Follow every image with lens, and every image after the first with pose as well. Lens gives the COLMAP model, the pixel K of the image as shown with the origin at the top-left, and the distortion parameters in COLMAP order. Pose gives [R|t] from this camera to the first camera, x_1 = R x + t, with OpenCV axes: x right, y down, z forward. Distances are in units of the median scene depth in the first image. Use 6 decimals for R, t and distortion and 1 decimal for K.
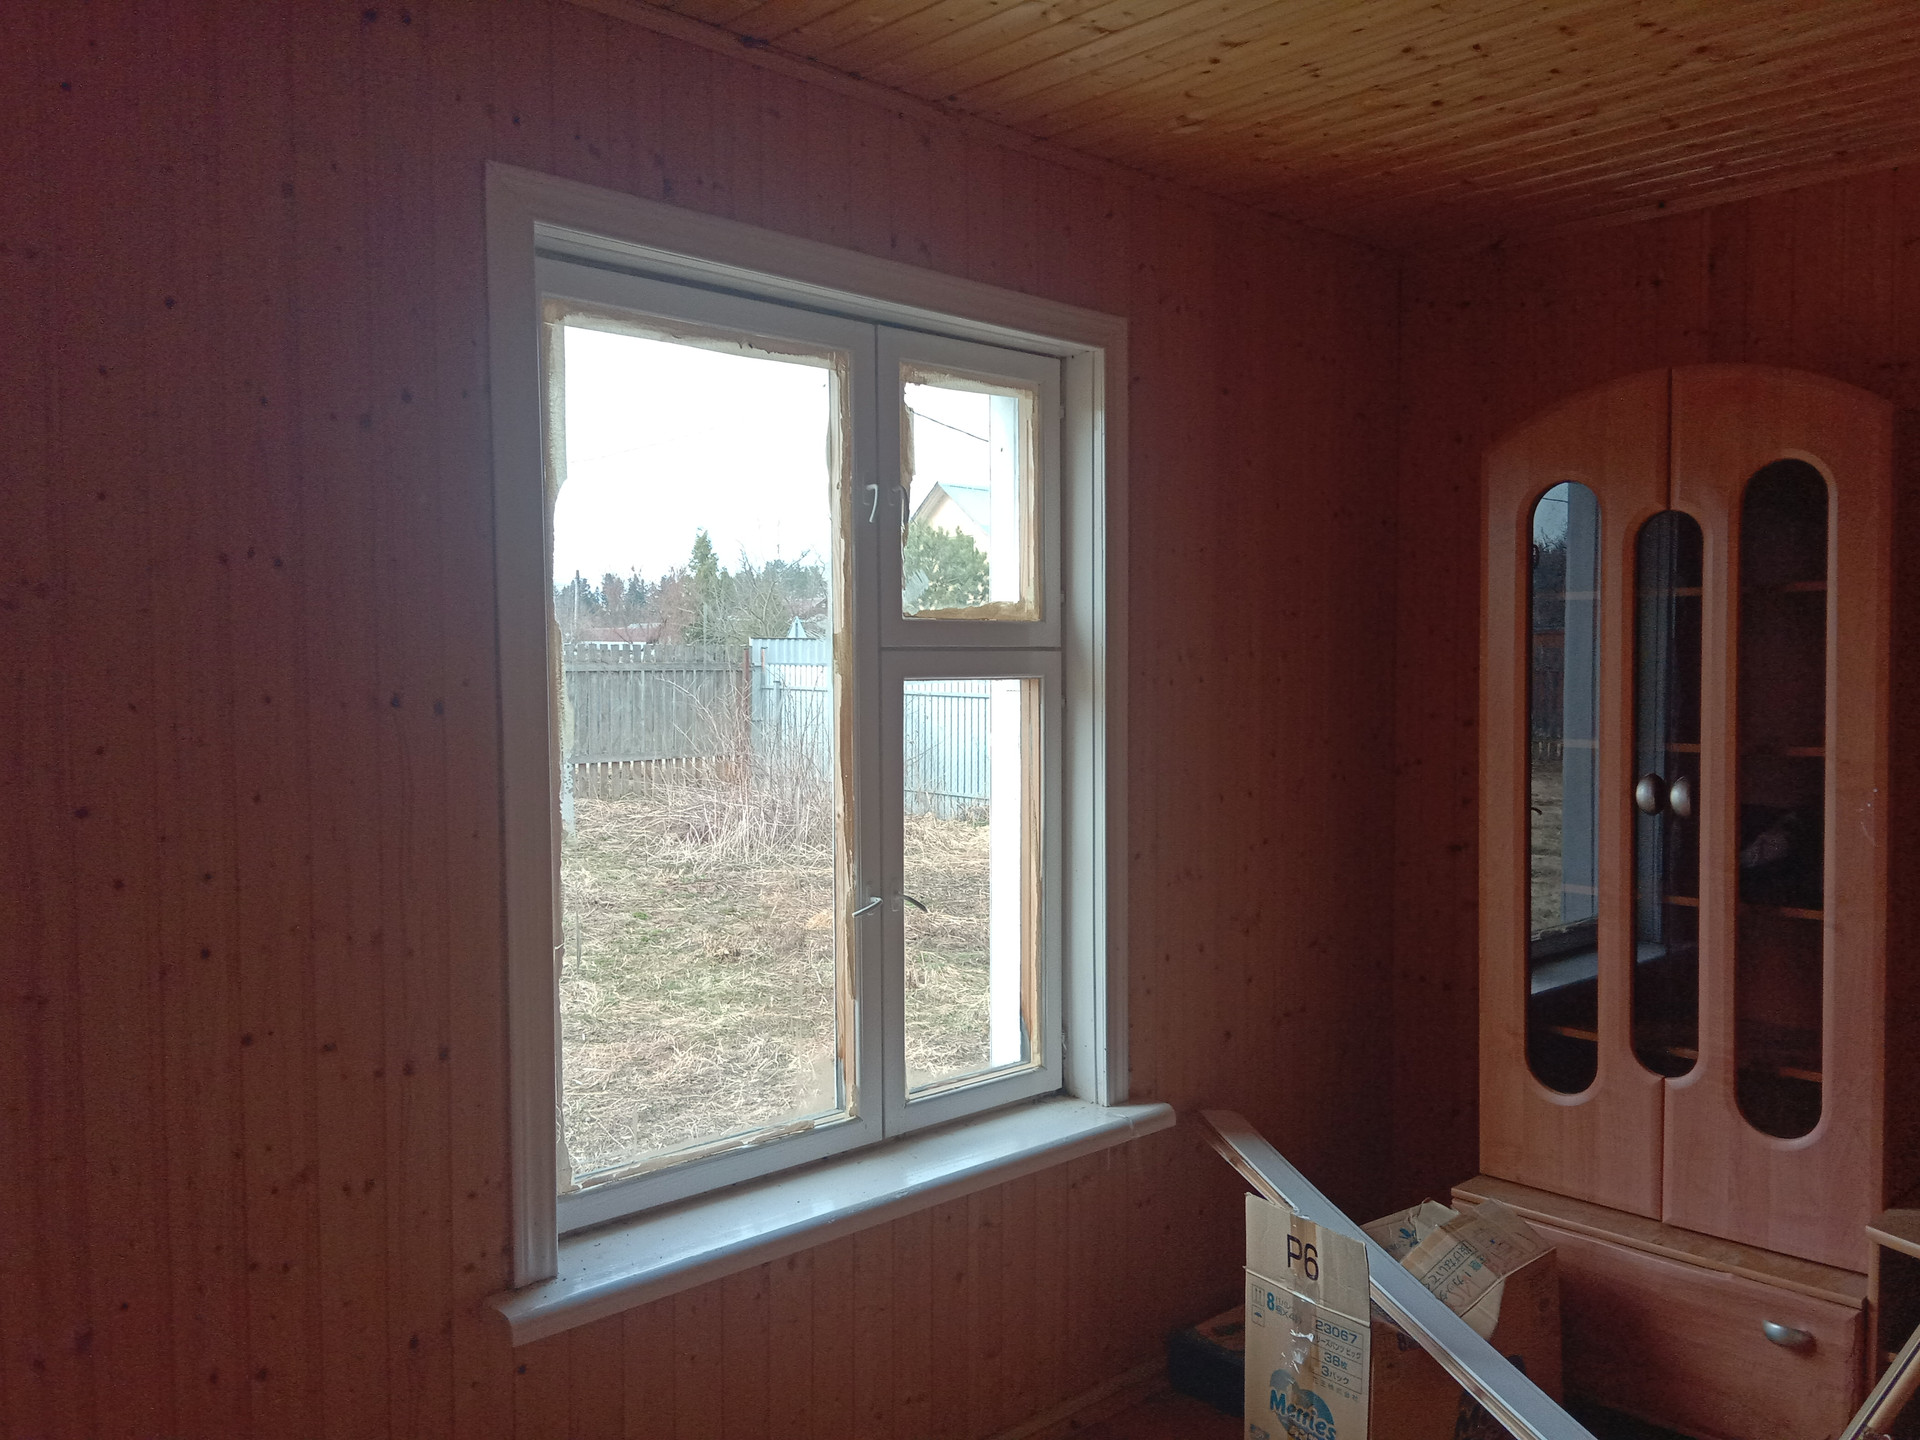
lens RADIAL K [[1509.2, 0, 999.9], [0, 1509.2, 731.8], [0, 0, 1]] dist [0.119092, -0.176801]
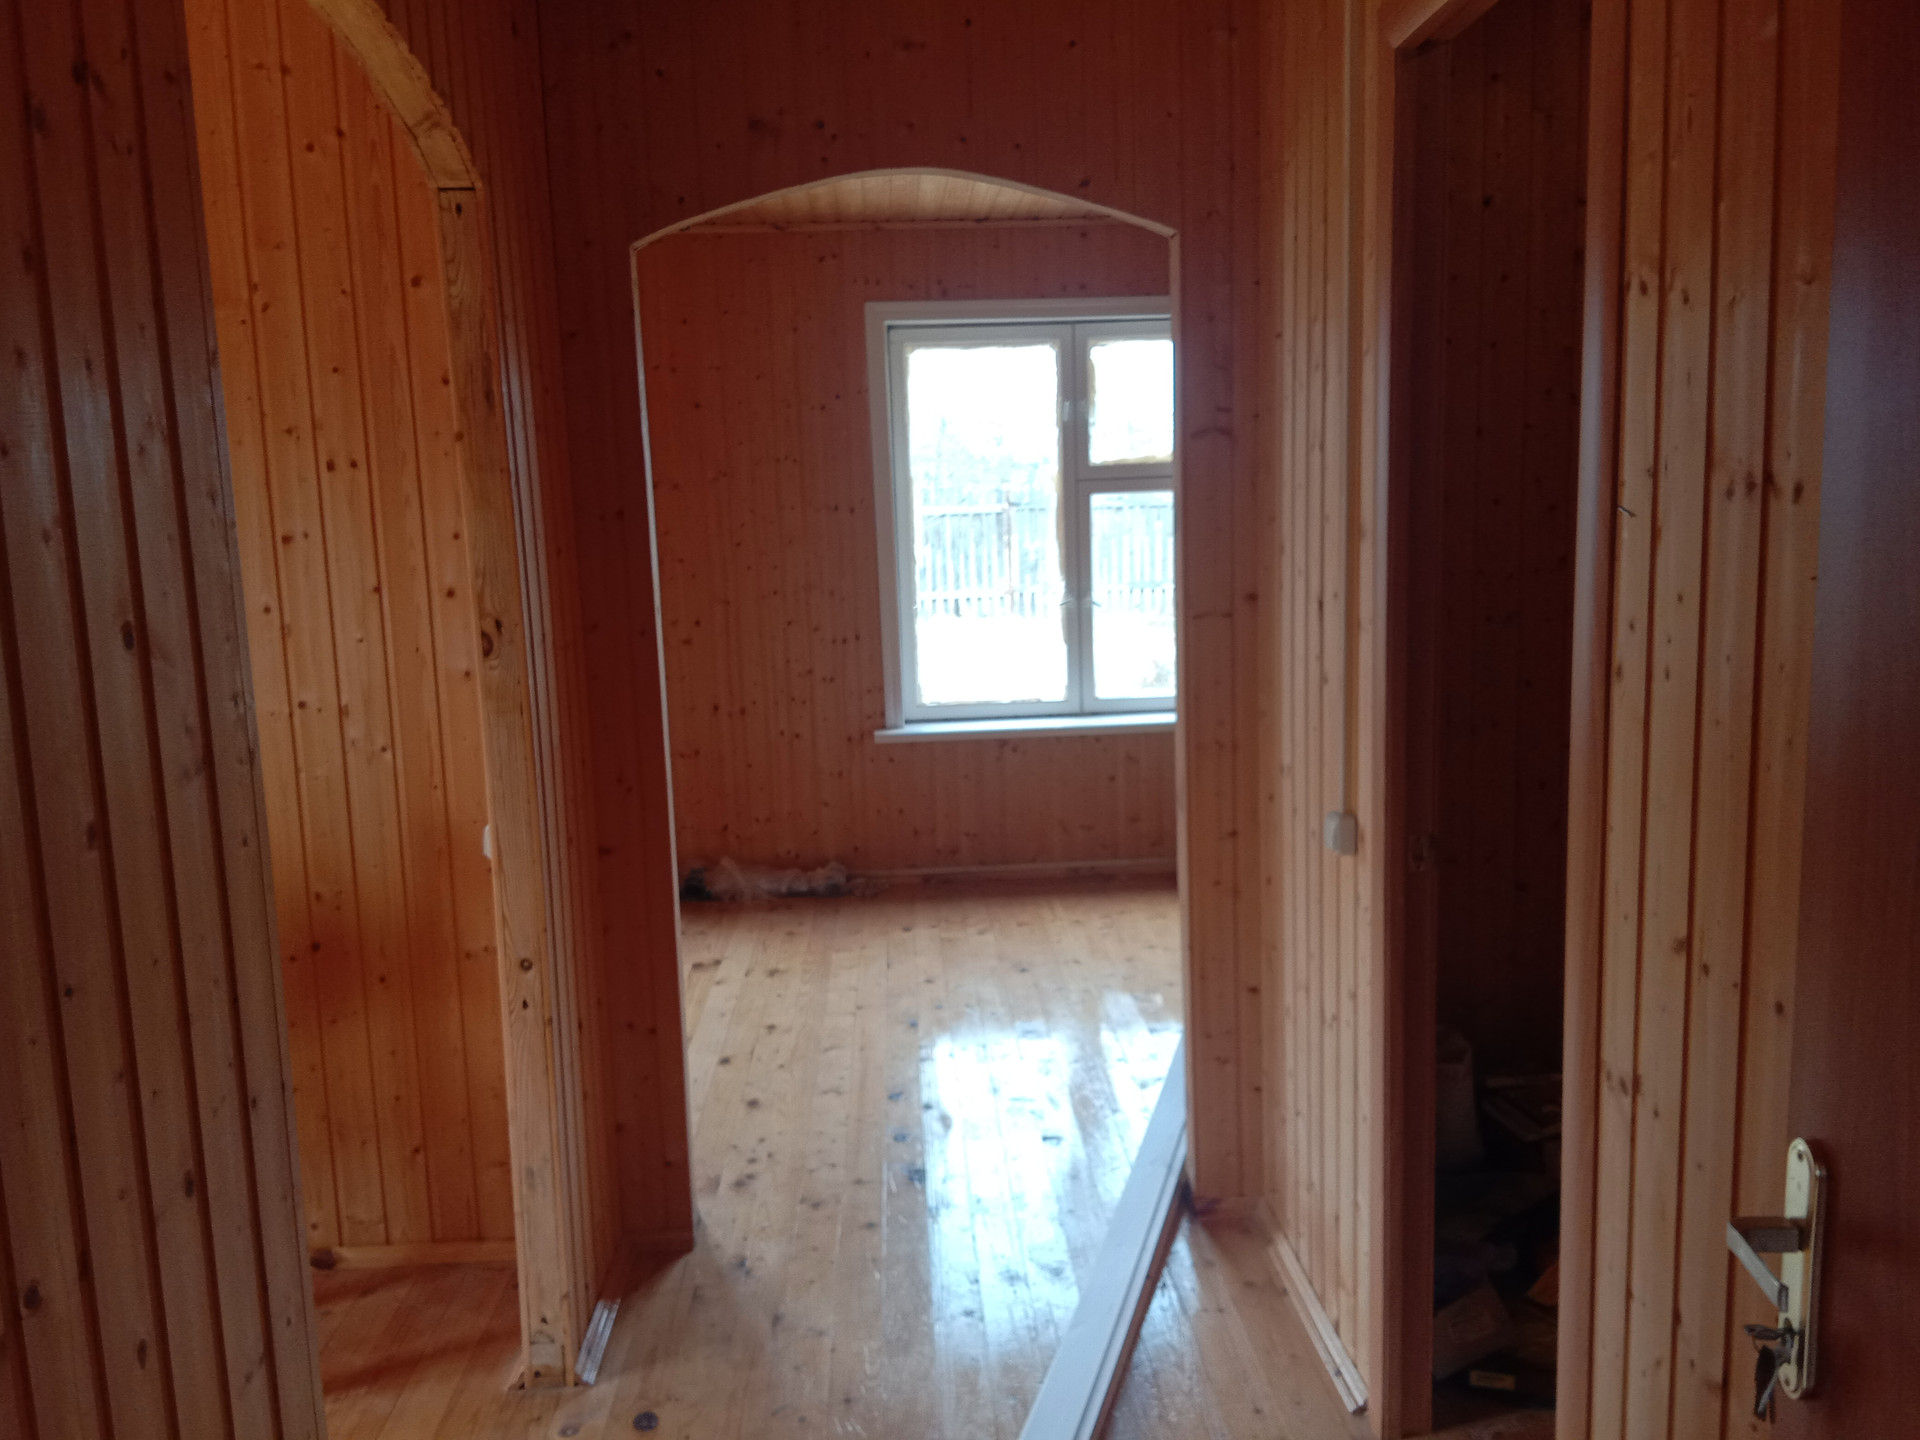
lens RADIAL K [[1509.2, 0, 999.9], [0, 1509.2, 731.8], [0, 0, 1]] dist [0.119092, -0.176801]
pose [[0.776535, 0.073749, -0.625743, 1.295193], [-0.001190, 0.993296, 0.115591, 0.052457], [0.630072, -0.089015, 0.771418, -0.795072]]
